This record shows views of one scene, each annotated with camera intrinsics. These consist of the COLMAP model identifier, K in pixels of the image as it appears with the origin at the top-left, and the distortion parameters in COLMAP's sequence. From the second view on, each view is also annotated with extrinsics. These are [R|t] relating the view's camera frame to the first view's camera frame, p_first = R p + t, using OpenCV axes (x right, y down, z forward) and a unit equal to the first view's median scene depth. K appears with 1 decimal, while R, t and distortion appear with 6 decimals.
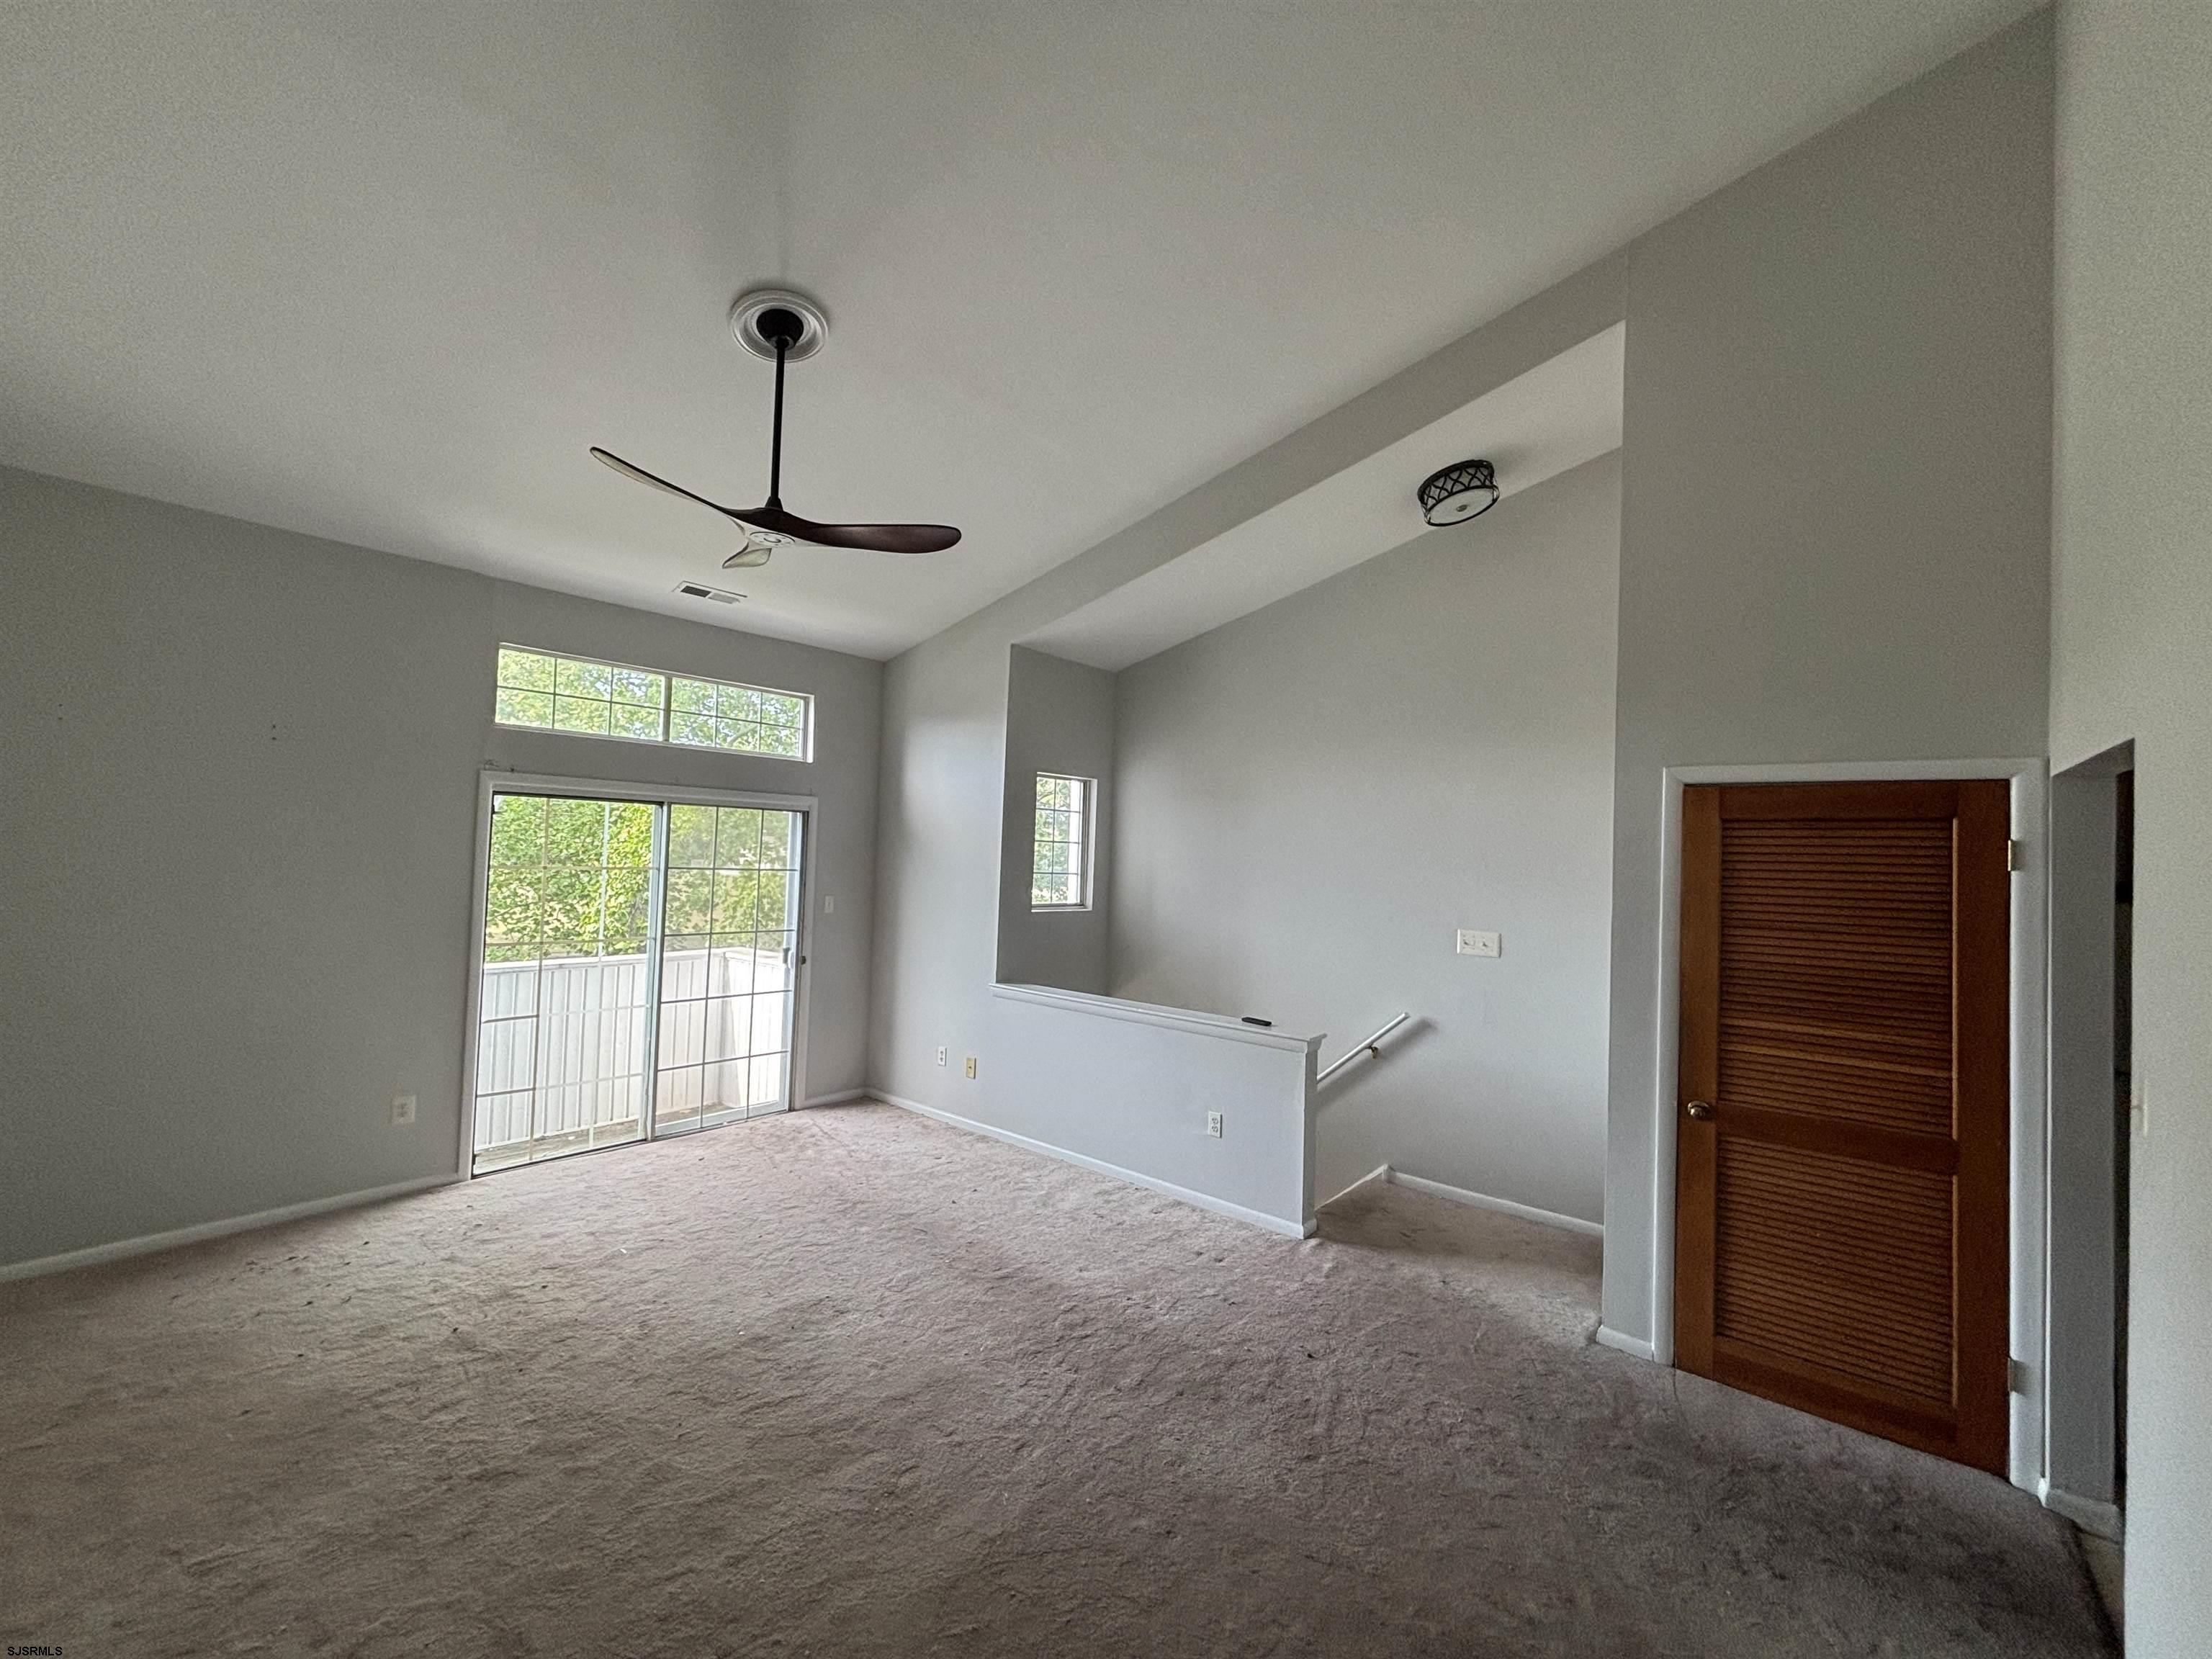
lens RADIAL K [[885.9, 0, 1106.0], [0, 885.9, 836.4], [0, 0, 1]] dist [0.005833, -0.001186]
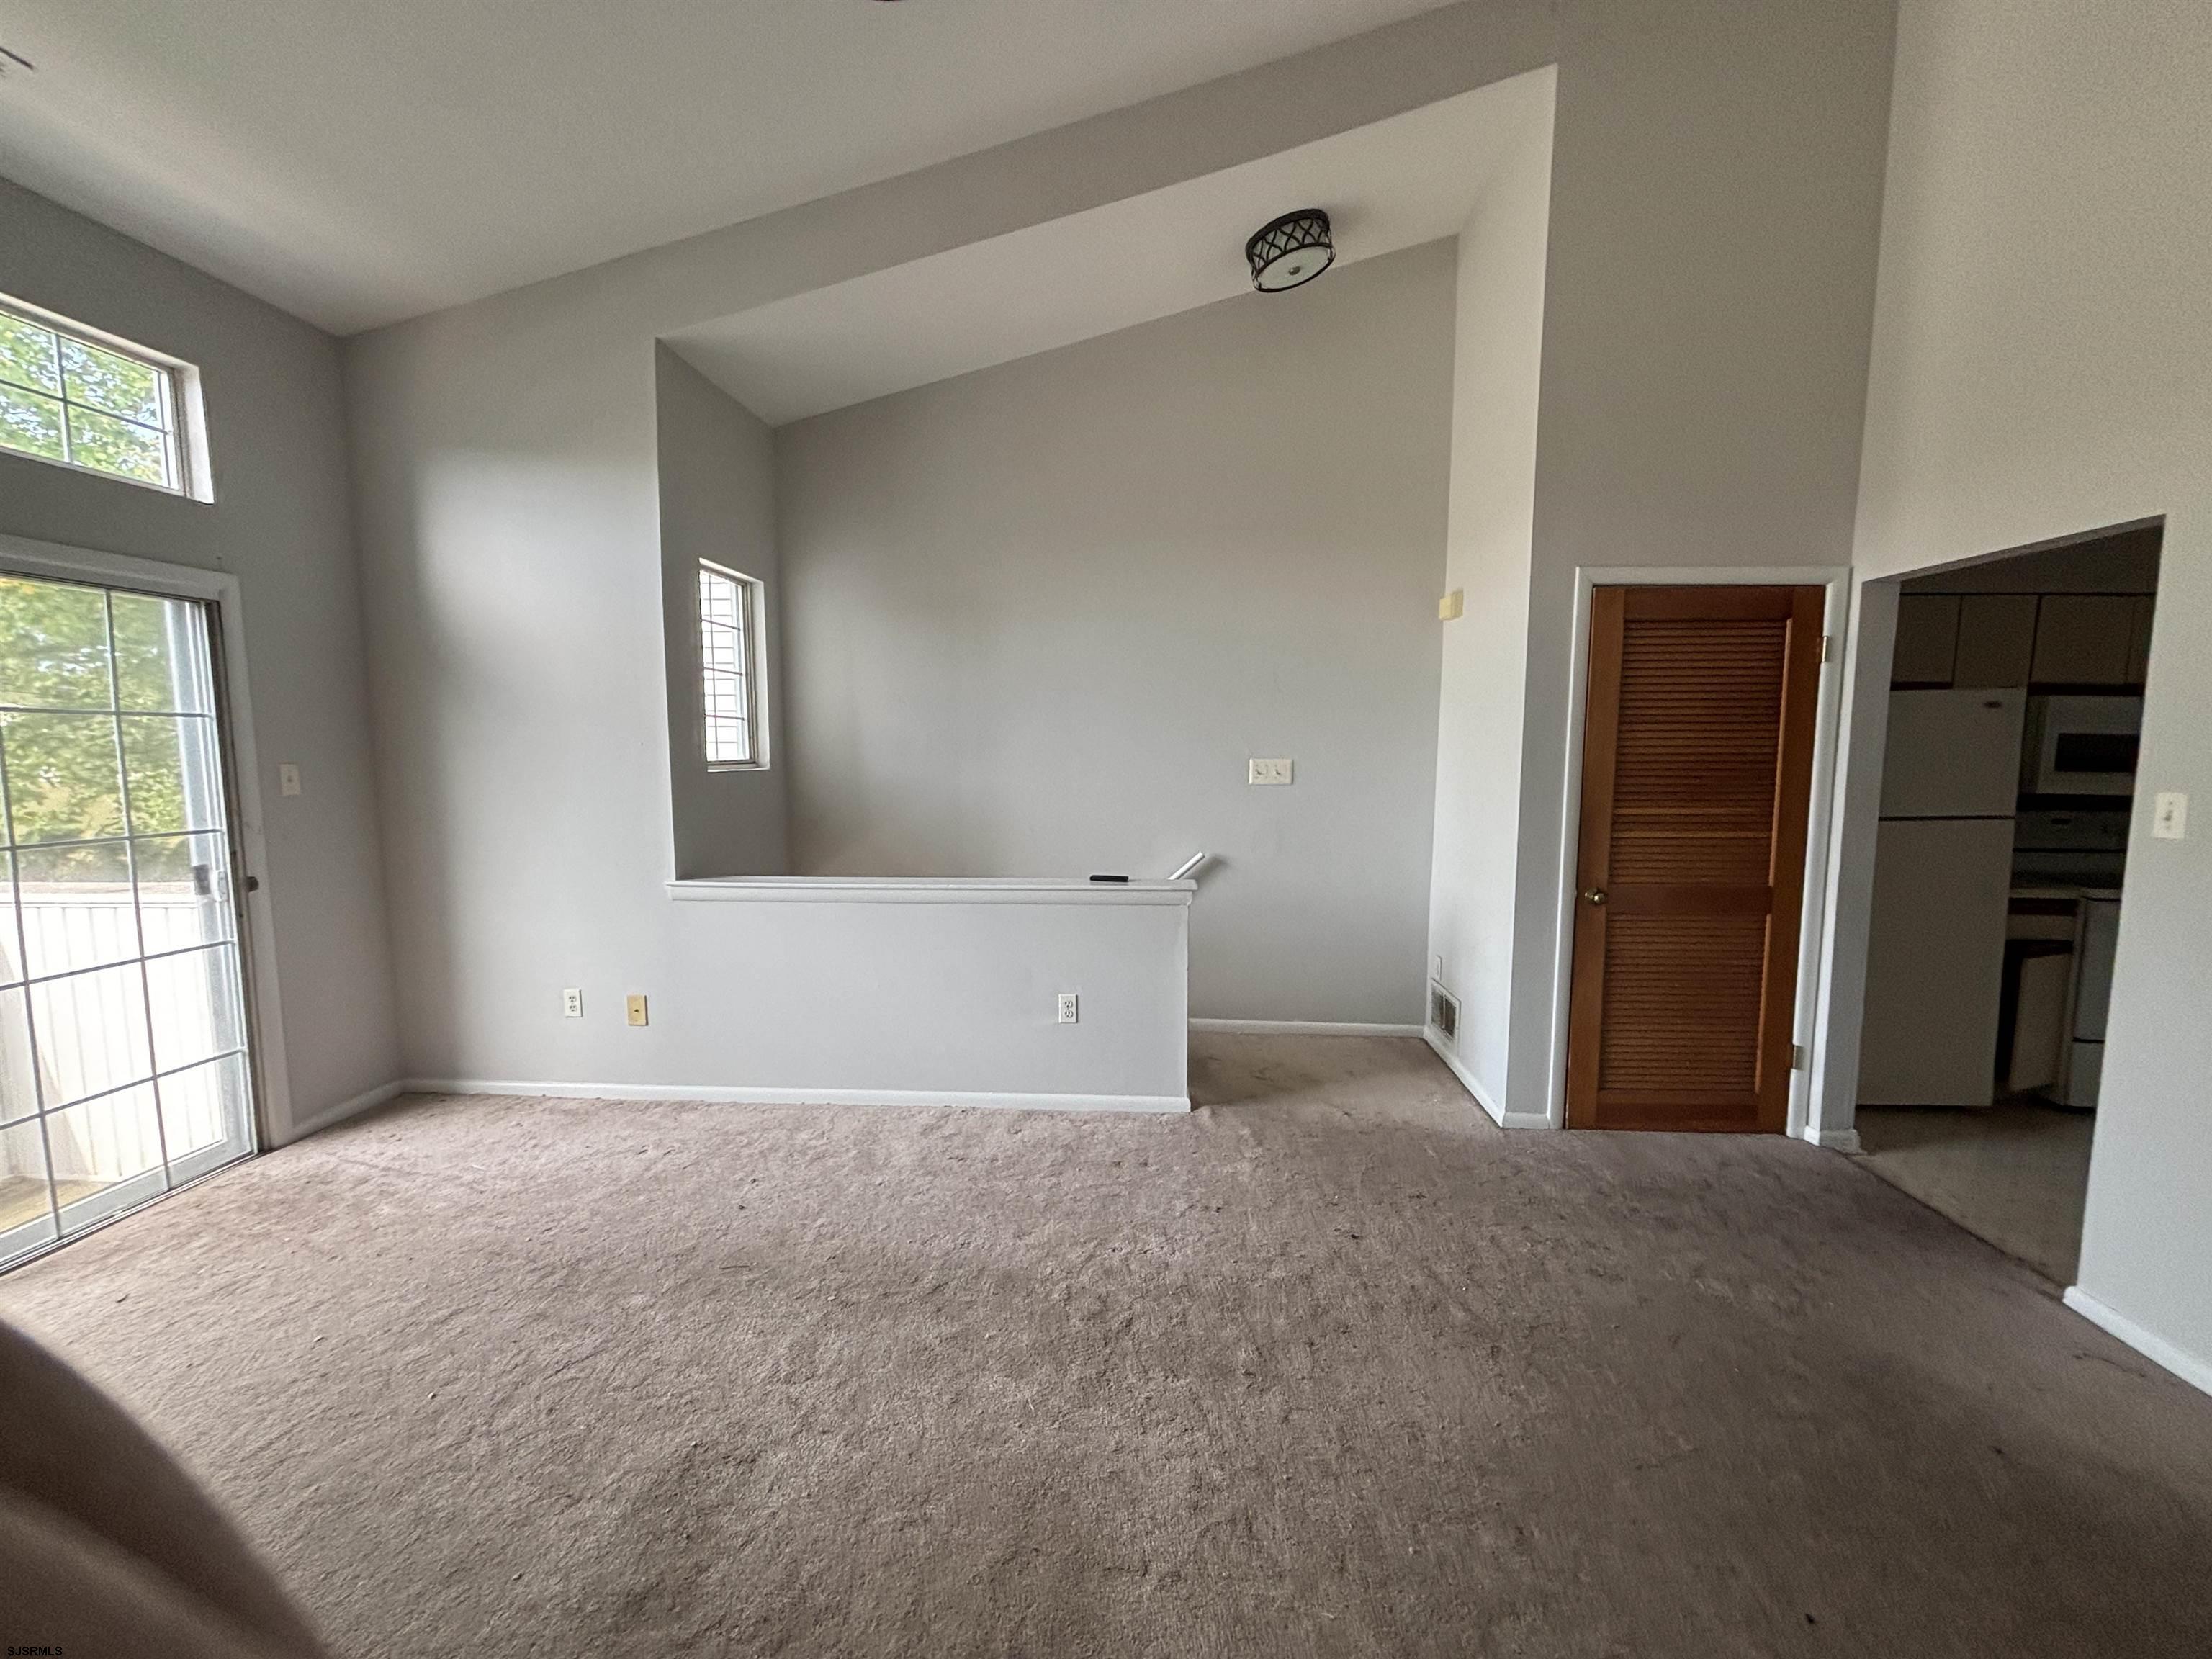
lens RADIAL K [[885.9, 0, 1110.3], [0, 885.9, 833.2], [0, 0, 1]] dist [0.005833, -0.001186]
pose [[0.811607, -0.092782, 0.576790, -0.300662], [0.013277, 0.989982, 0.140565, 0.052818], [-0.584053, -0.106426, 0.804708, 0.346690]]
